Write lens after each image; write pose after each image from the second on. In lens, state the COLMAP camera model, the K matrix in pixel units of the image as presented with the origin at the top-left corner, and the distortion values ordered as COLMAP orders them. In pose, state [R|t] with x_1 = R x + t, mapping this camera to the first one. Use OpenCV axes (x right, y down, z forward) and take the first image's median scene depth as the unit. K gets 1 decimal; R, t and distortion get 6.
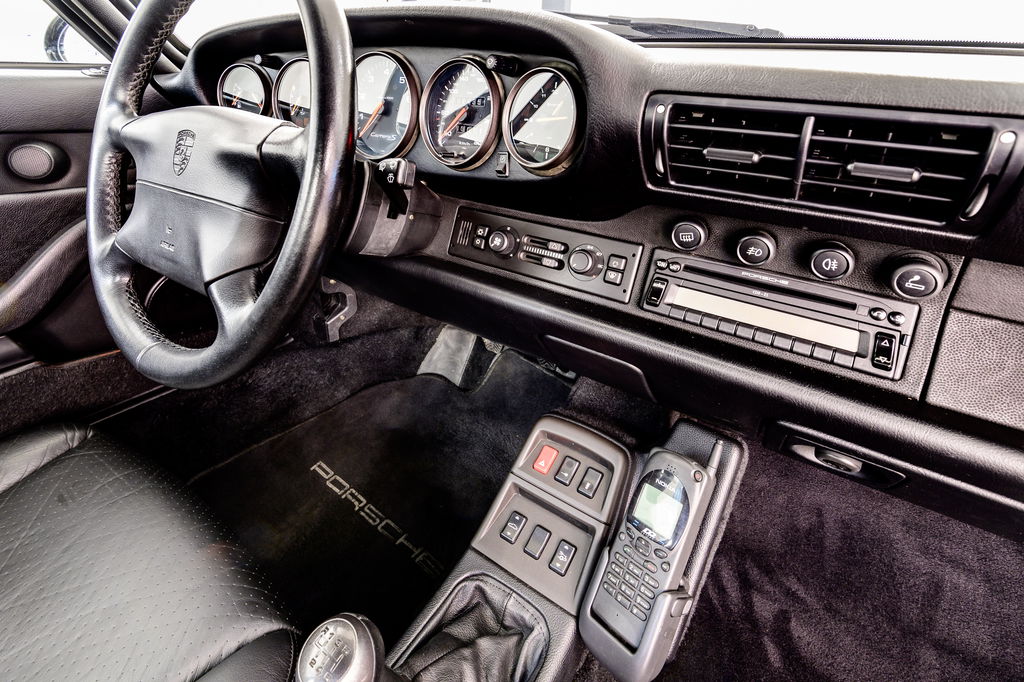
lens RADIAL K [[476.1, 0, 512.7], [0, 476.1, 270.5], [0, 0, 1]] dist [-0.010070, 0.000164]
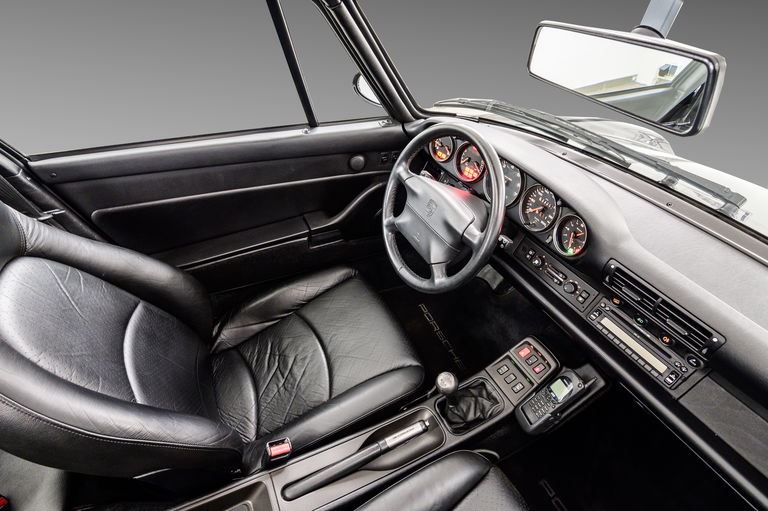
lens RADIAL K [[345.1, 0, 384.0], [0, 345.1, 255.5], [0, 0, 1]] dist [-0.049423, 0.000148]
pose [[0.870884, 0.326974, -0.366946, -0.088113], [-0.217002, 0.925694, 0.309839, -0.498186], [0.440989, -0.190206, 0.877126, -0.843959]]
